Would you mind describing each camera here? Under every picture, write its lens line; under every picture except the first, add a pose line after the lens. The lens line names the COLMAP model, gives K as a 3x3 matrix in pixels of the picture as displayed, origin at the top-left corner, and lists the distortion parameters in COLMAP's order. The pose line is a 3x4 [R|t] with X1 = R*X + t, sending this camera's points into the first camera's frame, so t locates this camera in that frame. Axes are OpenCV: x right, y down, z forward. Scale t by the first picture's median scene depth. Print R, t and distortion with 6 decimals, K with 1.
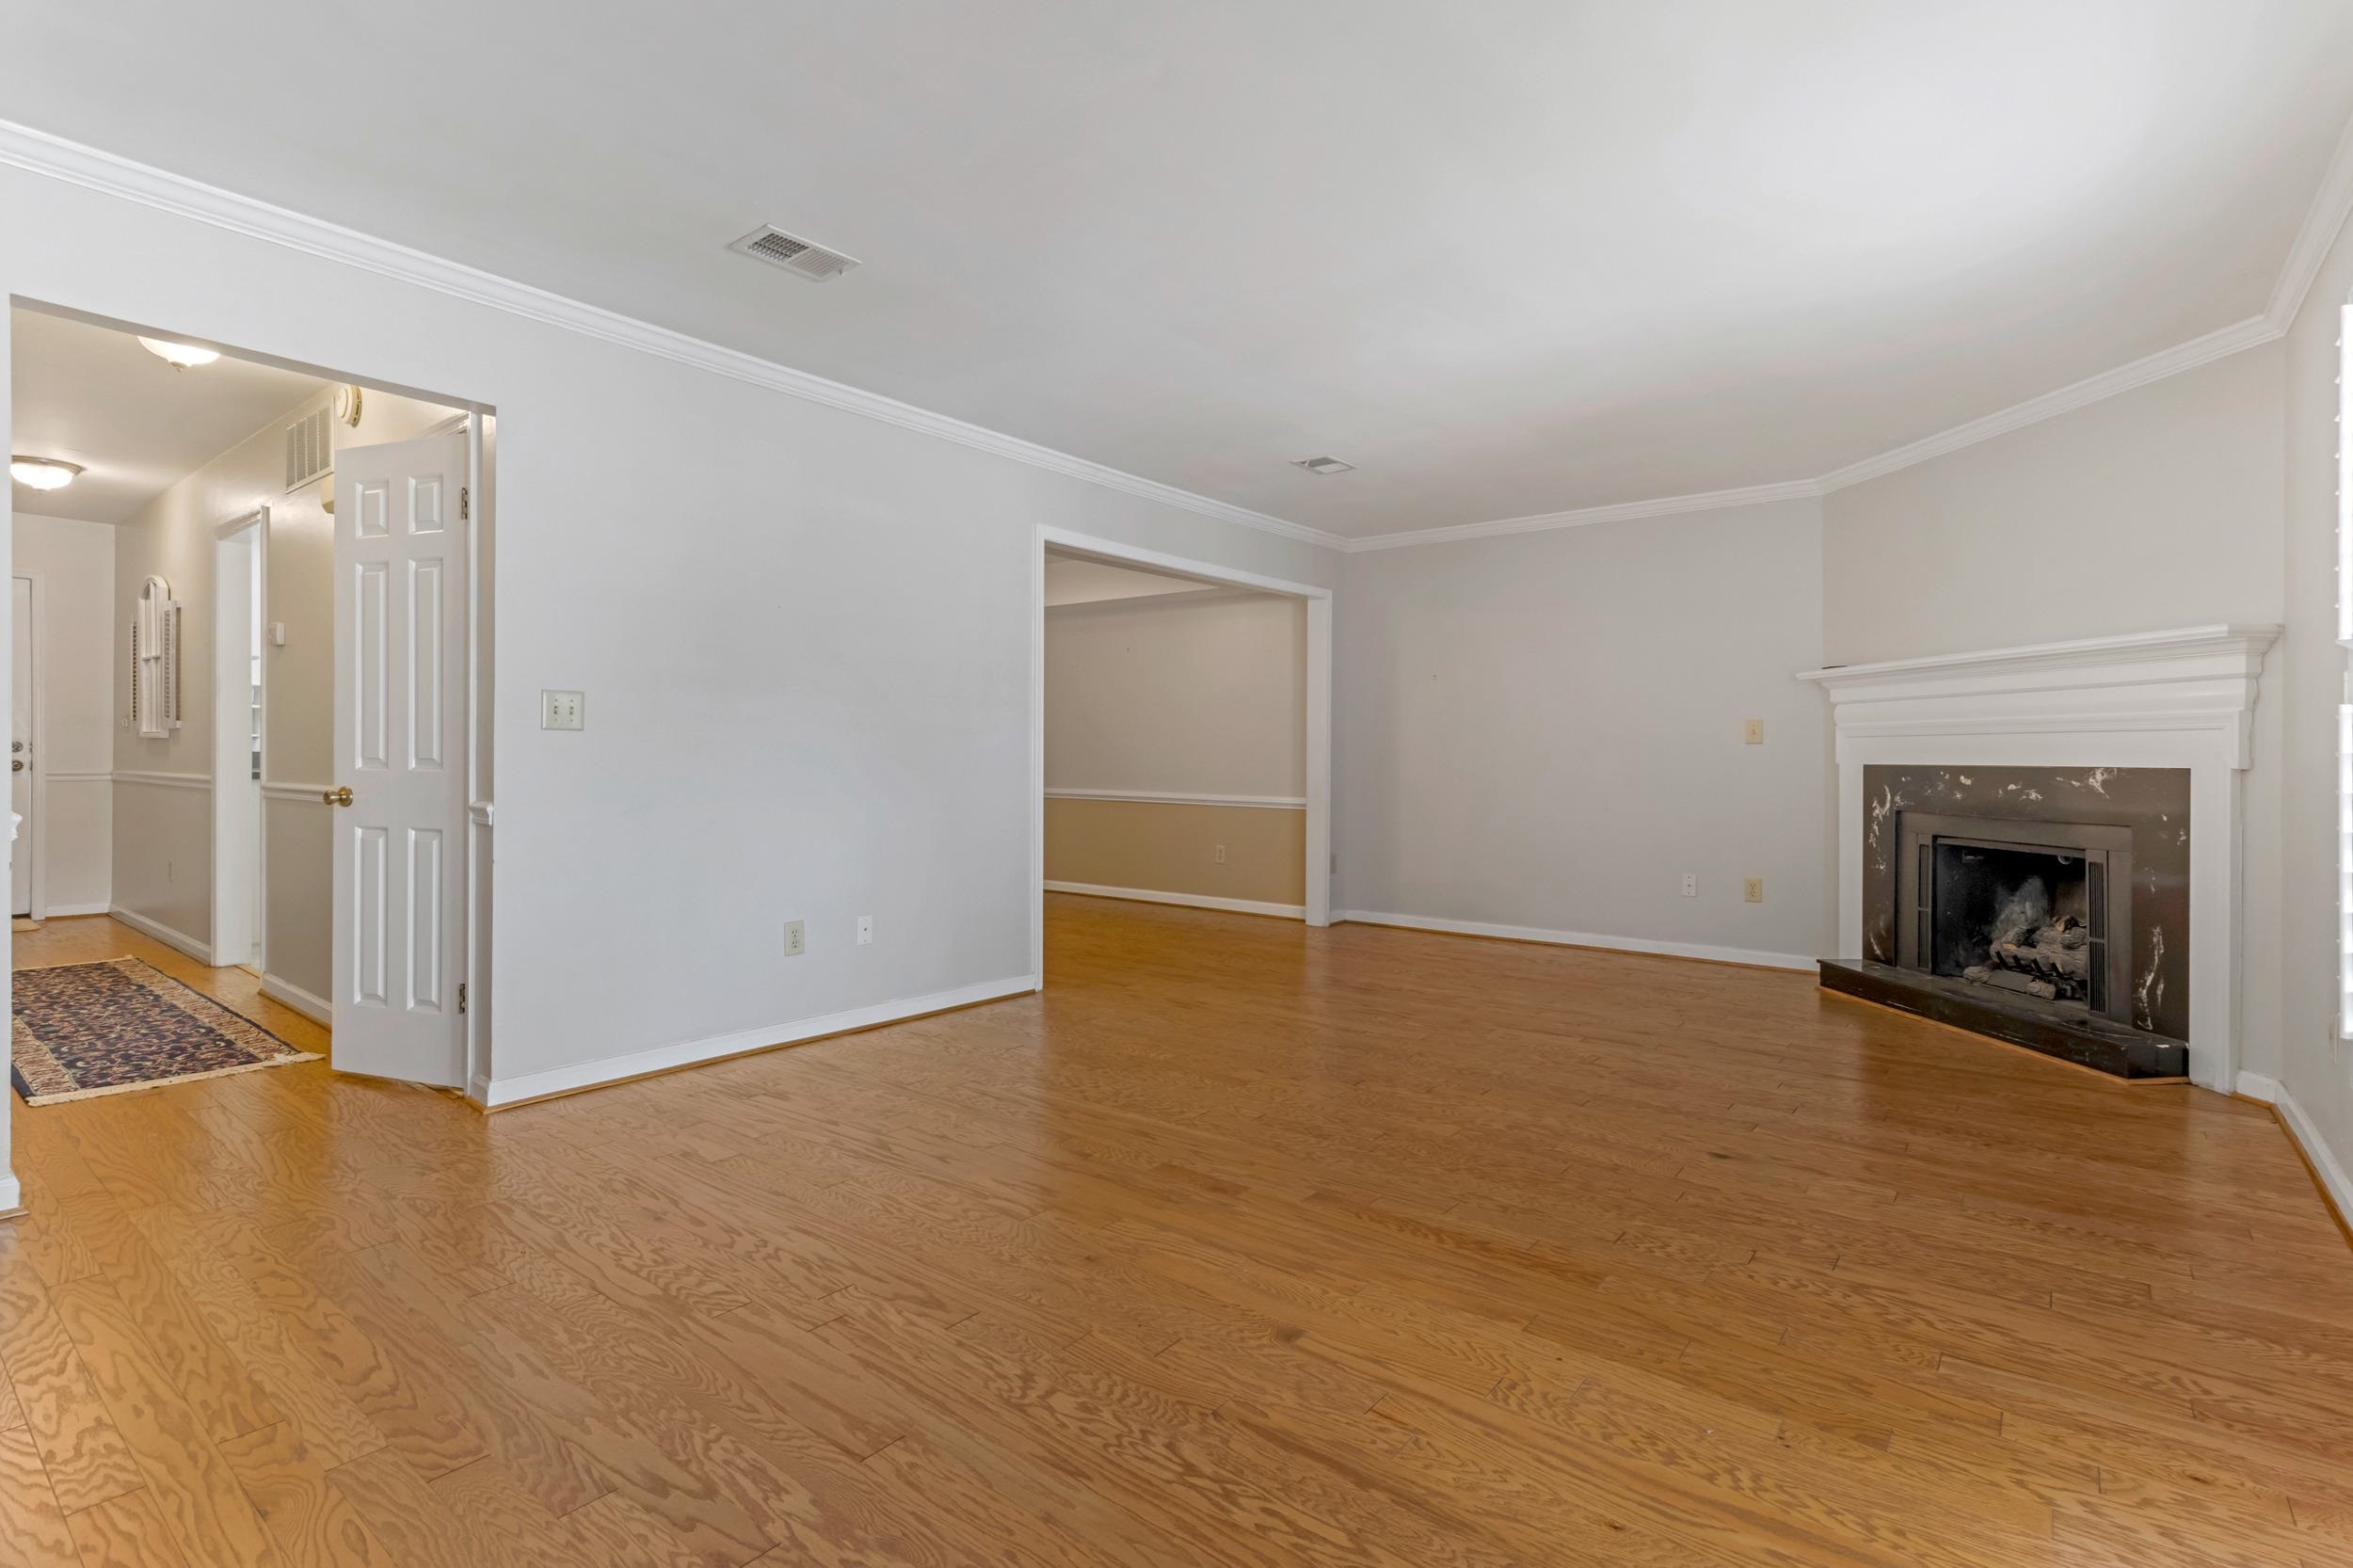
lens RADIAL K [[1102.6, 0, 1176.5], [0, 1102.6, 784.0], [0, 0, 1]] dist [0.002214, 0.000578]
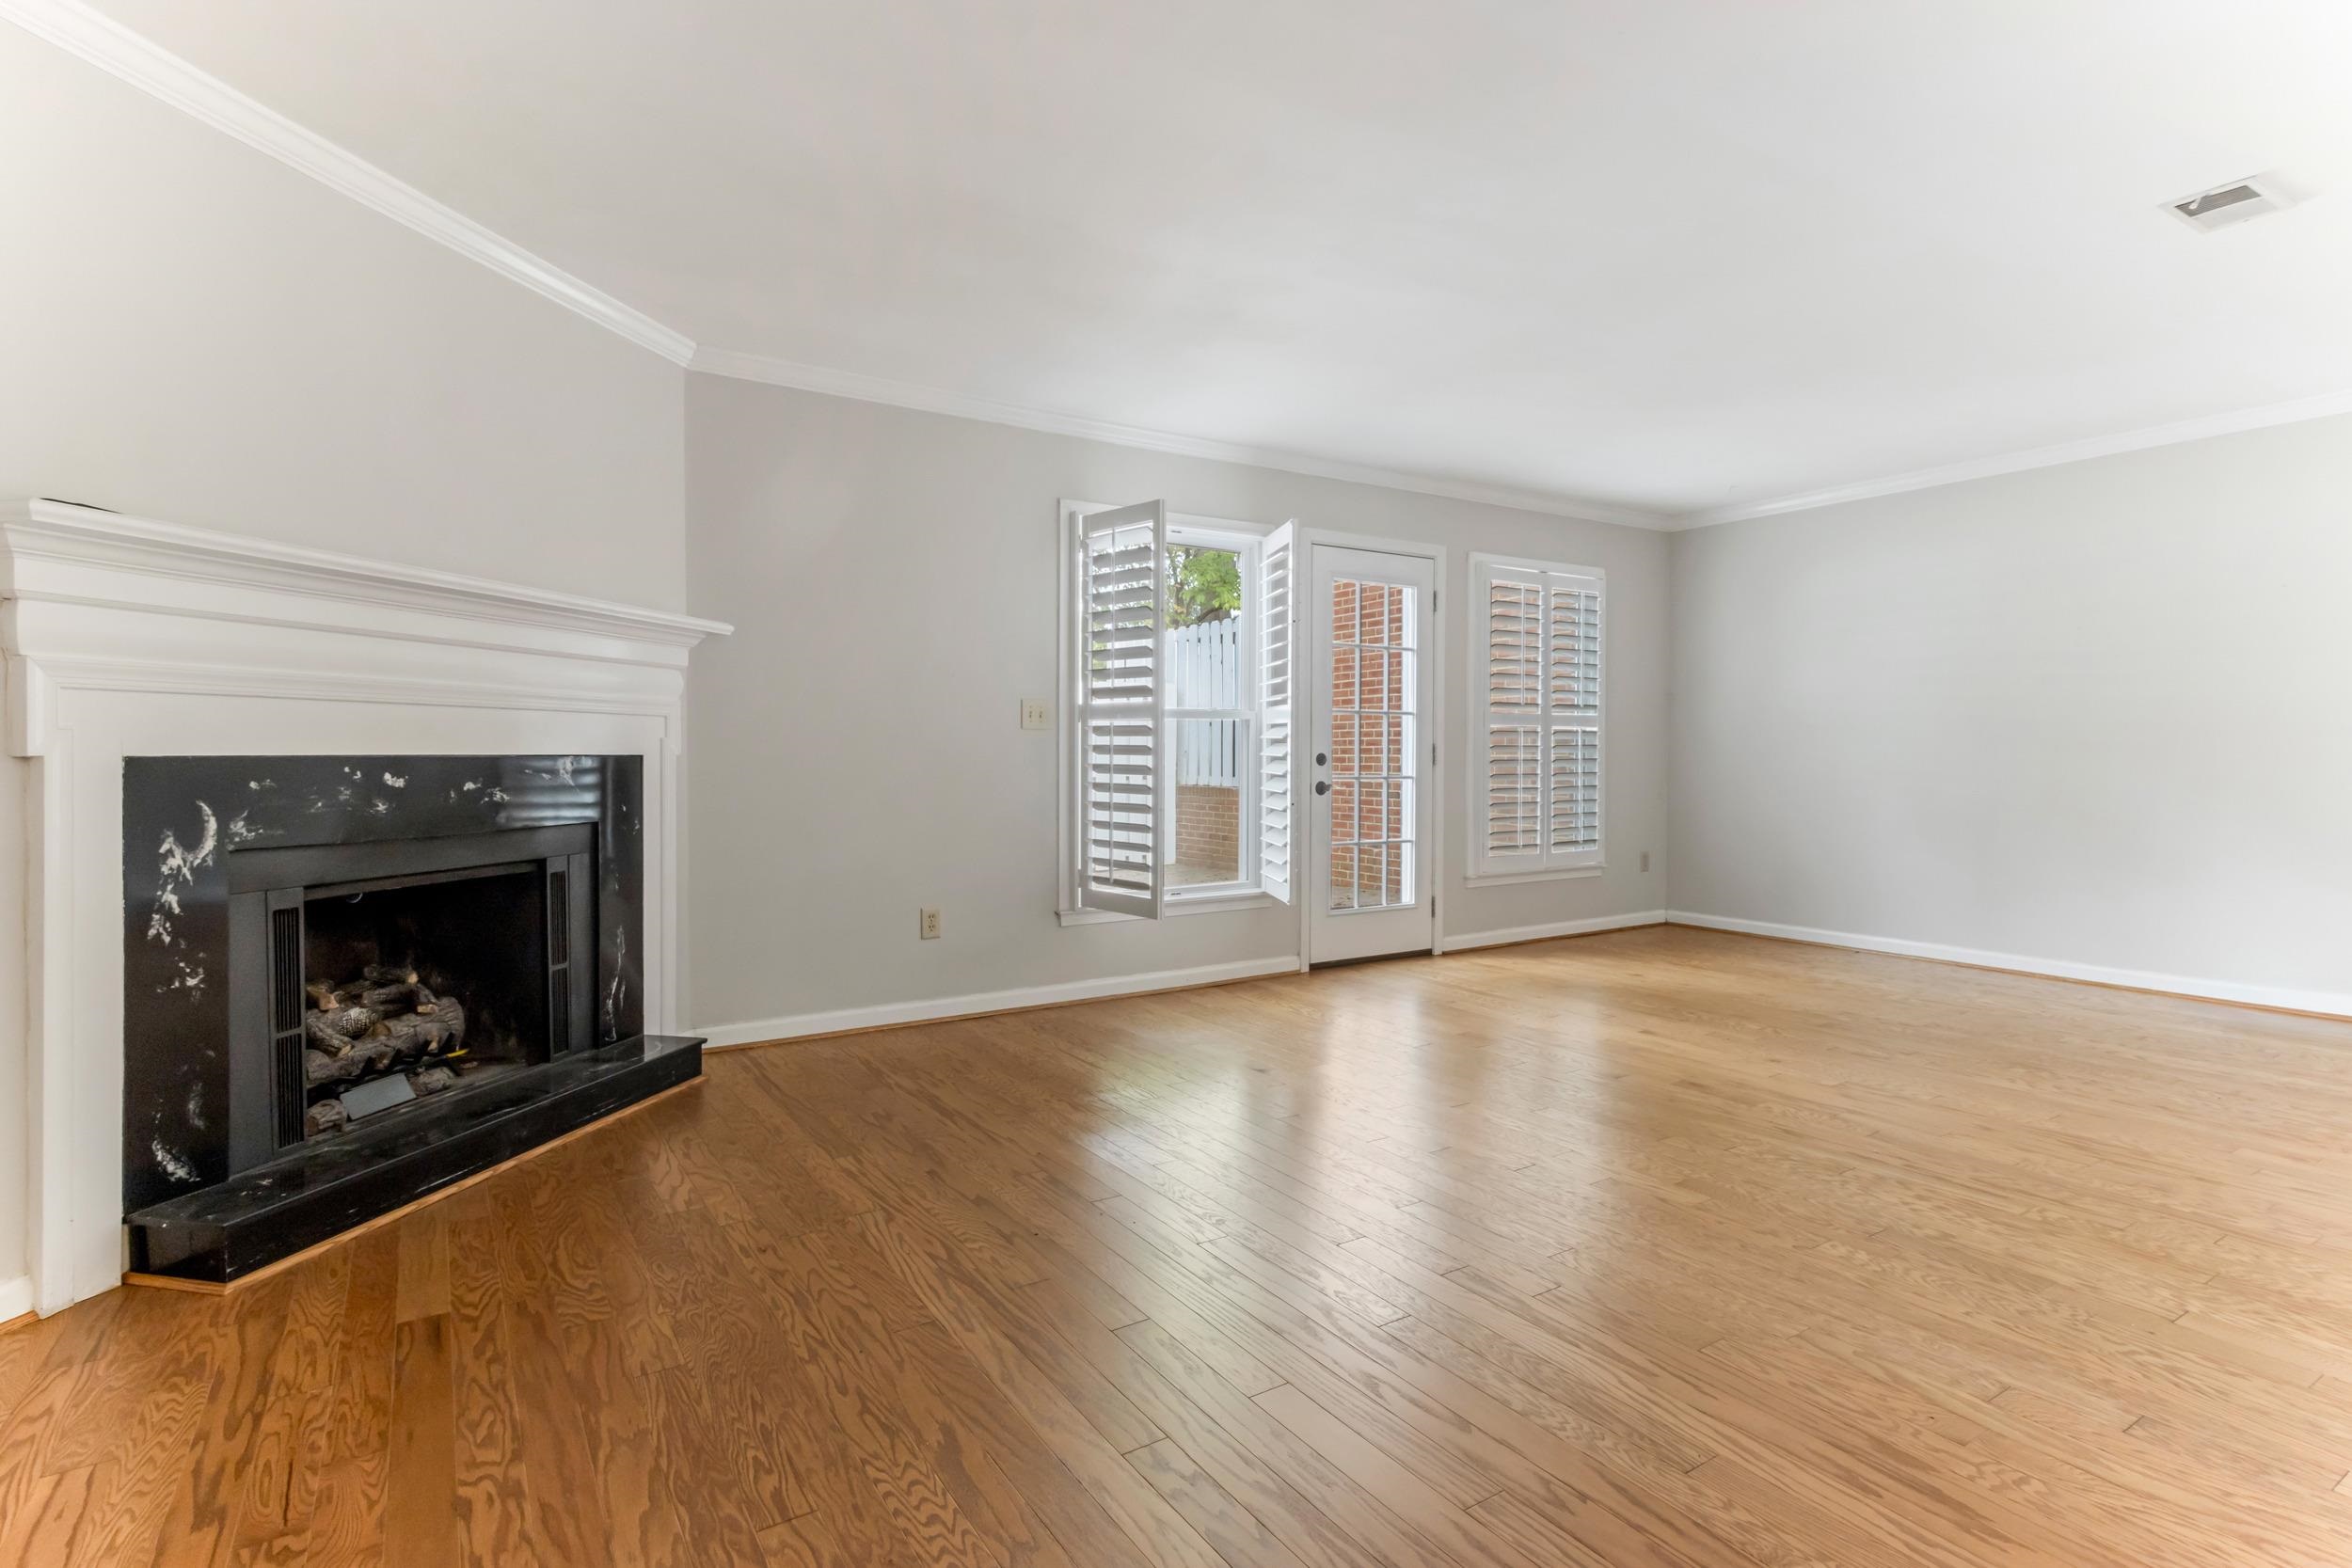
lens RADIAL K [[1144.9, 0, 1180.8], [0, 1144.9, 757.5], [0, 0, 1]] dist [0.000822, -0.000226]
pose [[-0.949211, -0.008543, 0.314524, 0.137530], [0.001442, 0.999503, 0.031497, -0.041364], [-0.314636, 0.030351, -0.948727, 1.737065]]
